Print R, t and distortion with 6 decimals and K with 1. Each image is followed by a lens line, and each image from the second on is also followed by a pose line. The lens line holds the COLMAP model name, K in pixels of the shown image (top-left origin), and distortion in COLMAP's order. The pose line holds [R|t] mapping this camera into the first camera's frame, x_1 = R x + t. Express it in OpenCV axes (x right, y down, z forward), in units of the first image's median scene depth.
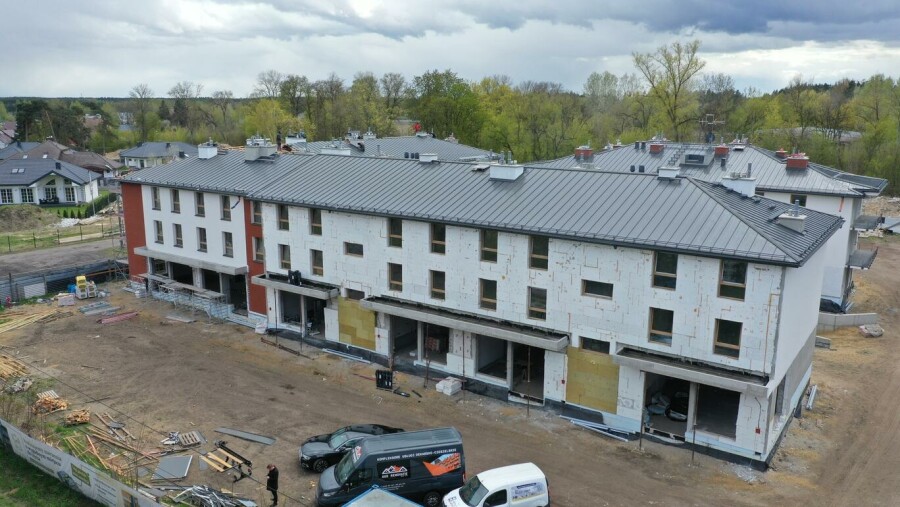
lens RADIAL K [[712.5, 0, 450.0], [0, 712.5, 253.5], [0, 0, 1]] dist [-0.002546, 0.004007]
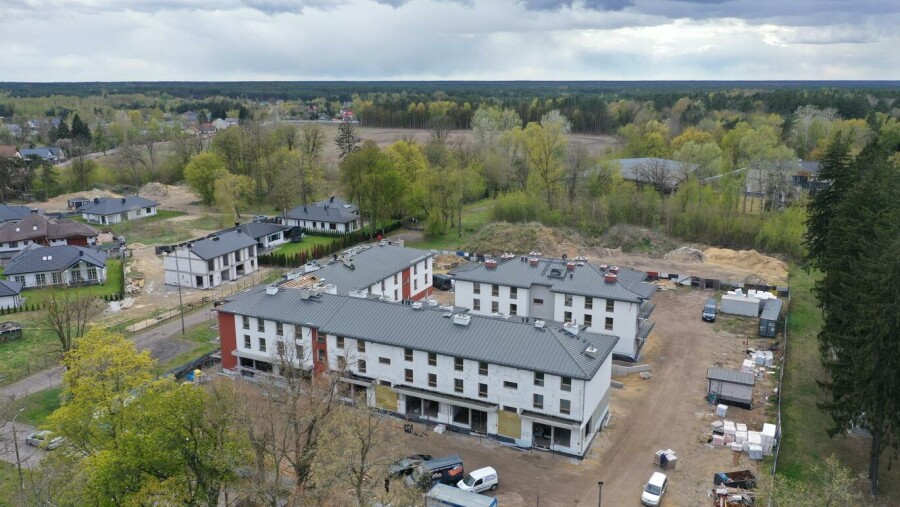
lens RADIAL K [[712.5, 0, 450.0], [0, 712.5, 253.5], [0, 0, 1]] dist [-0.002546, 0.004007]
pose [[0.986534, -0.046951, 0.156673, -0.278581], [0.041819, 0.998480, 0.035893, -0.401815], [-0.158120, -0.028858, 0.986998, -1.043033]]
